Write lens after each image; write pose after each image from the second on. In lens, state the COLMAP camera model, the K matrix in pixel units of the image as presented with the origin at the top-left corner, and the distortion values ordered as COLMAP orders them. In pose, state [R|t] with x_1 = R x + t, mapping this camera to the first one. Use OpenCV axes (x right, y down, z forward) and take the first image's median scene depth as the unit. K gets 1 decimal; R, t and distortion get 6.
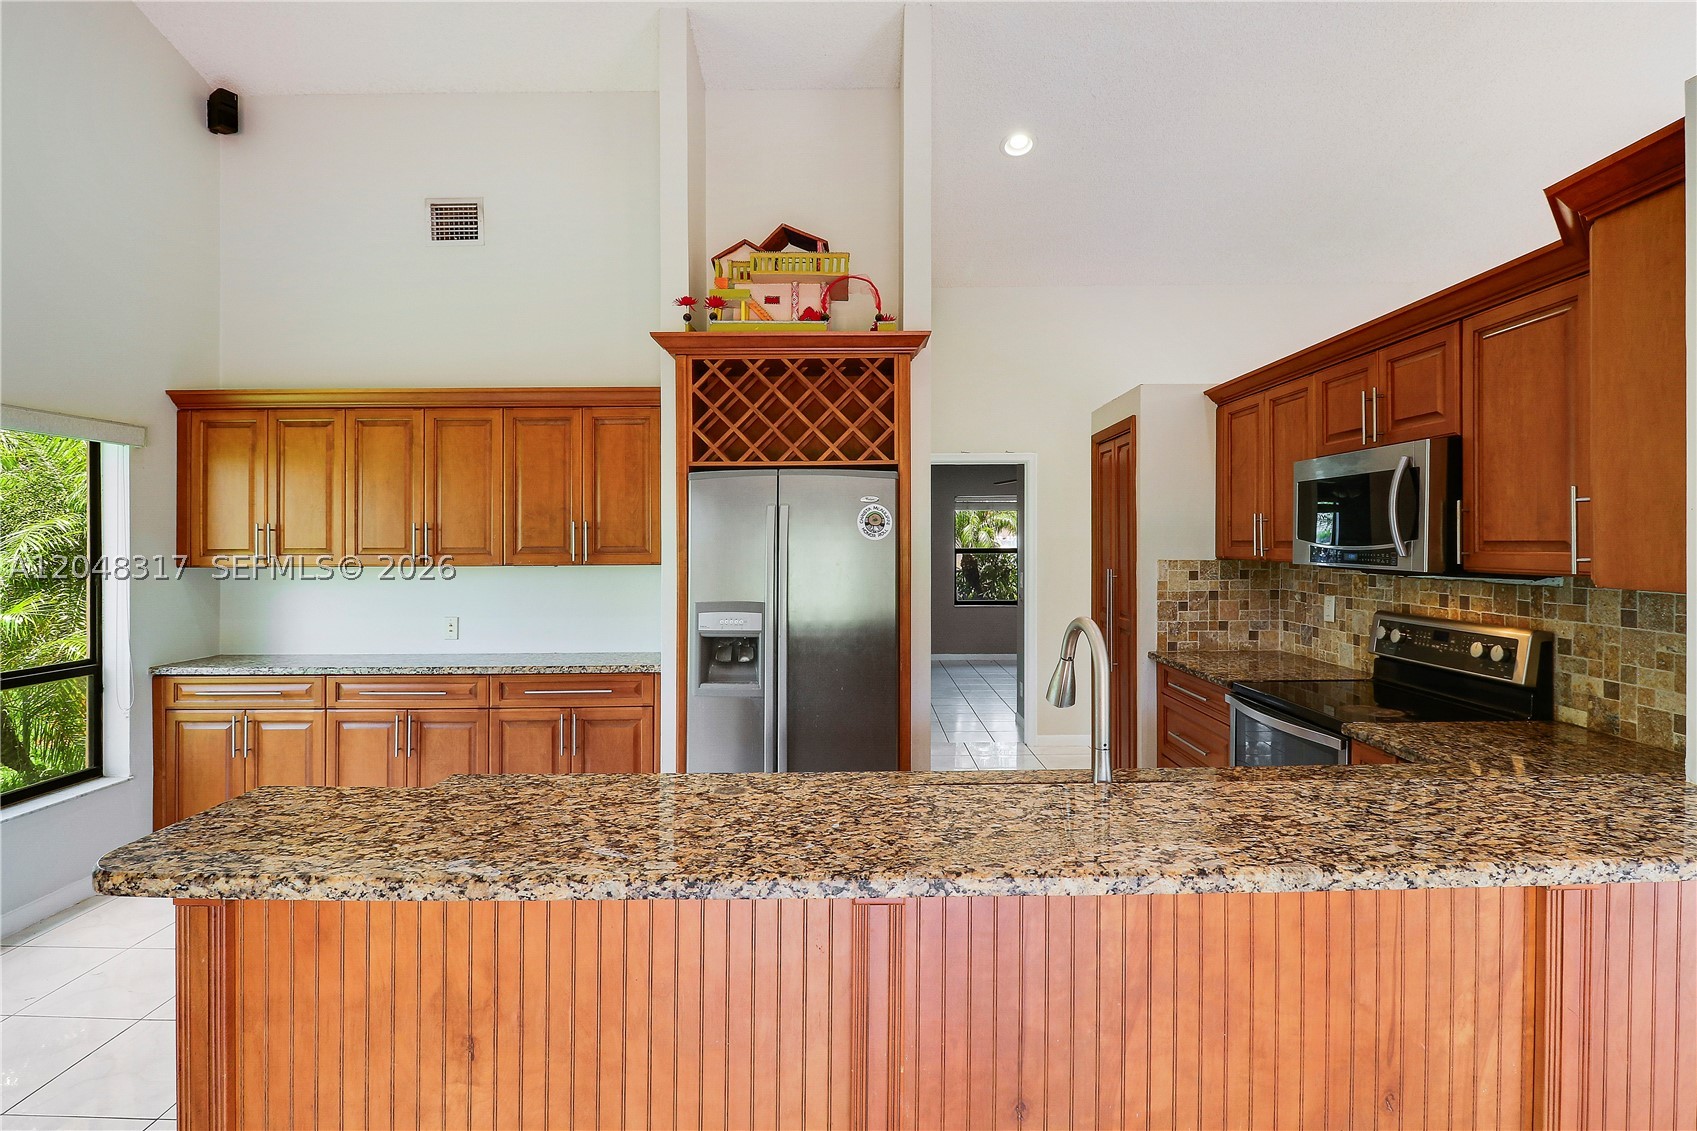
lens RADIAL K [[795.1, 0, 850.6], [0, 795.1, 540.1], [0, 0, 1]] dist [-0.000356, -0.015212]
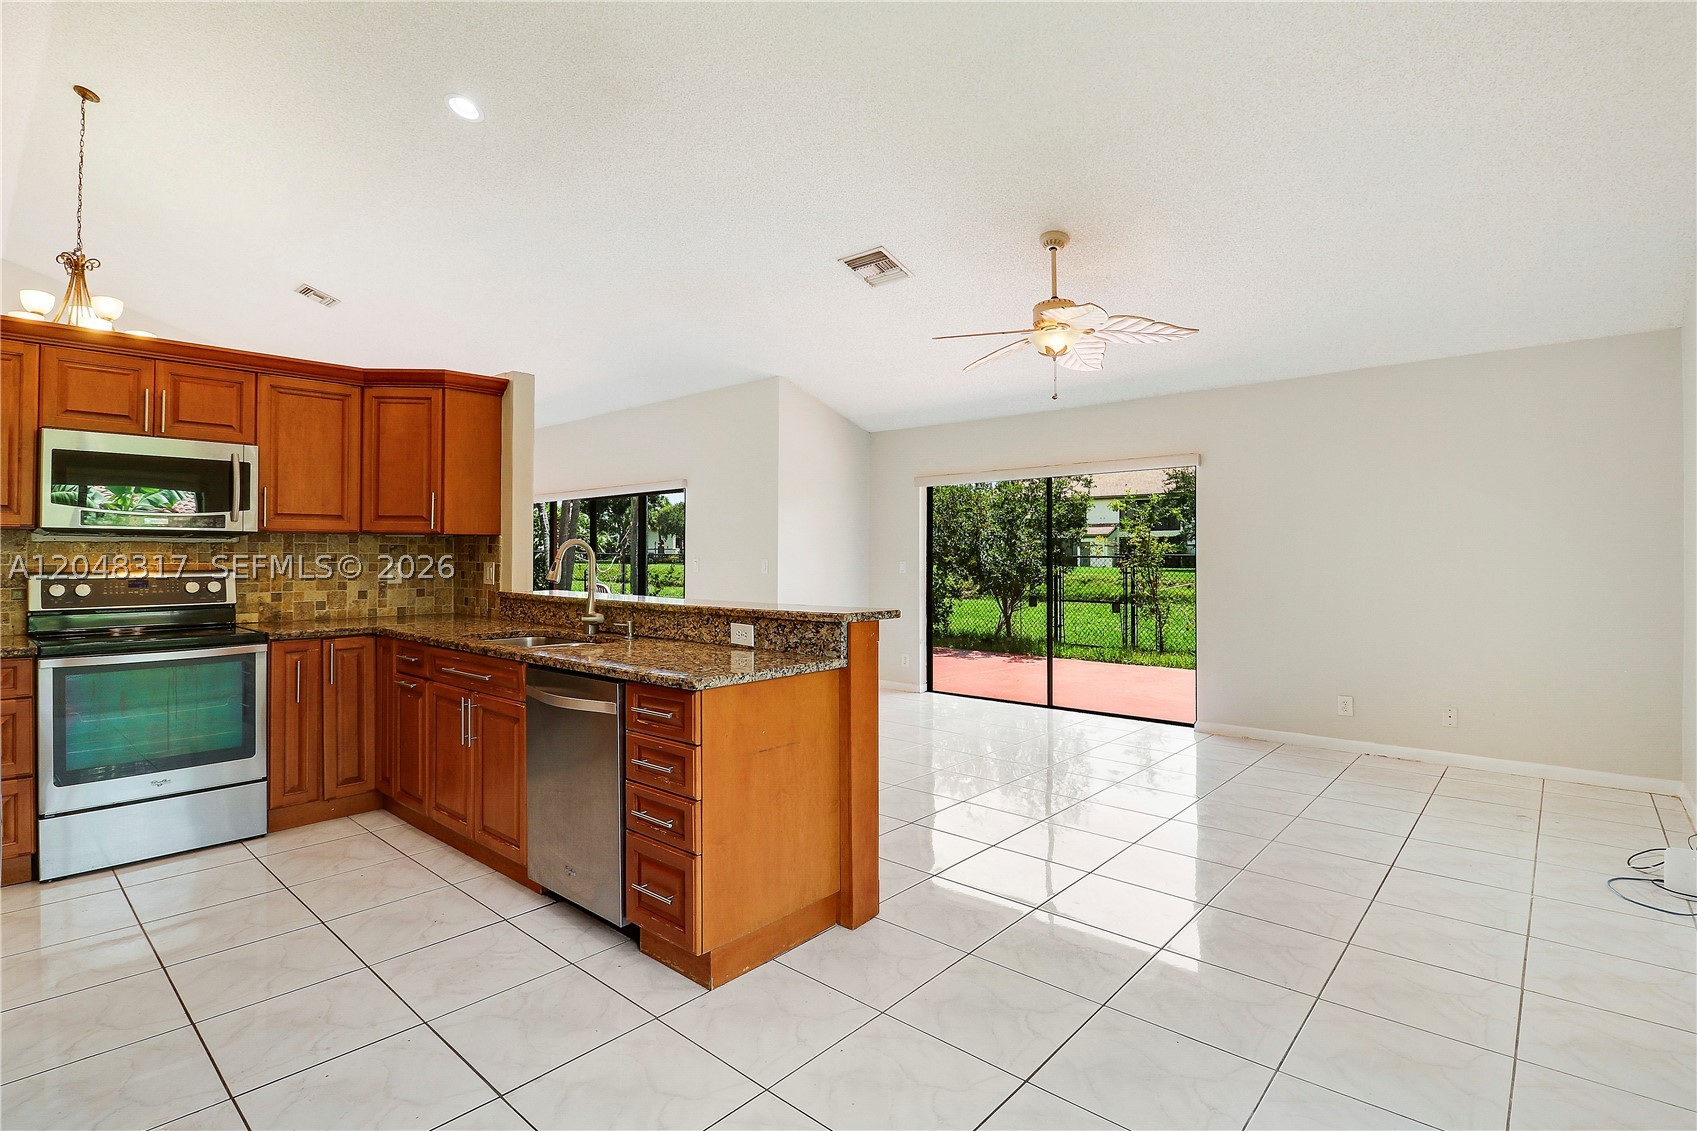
lens RADIAL K [[795.1, 0, 850.6], [0, 795.1, 540.1], [0, 0, 1]] dist [-0.000356, -0.015212]
pose [[-0.742682, 0.016643, 0.669438, -0.540033], [0.006886, 0.999828, -0.017217, 0.042399], [-0.669609, -0.008177, -0.742669, 0.630768]]
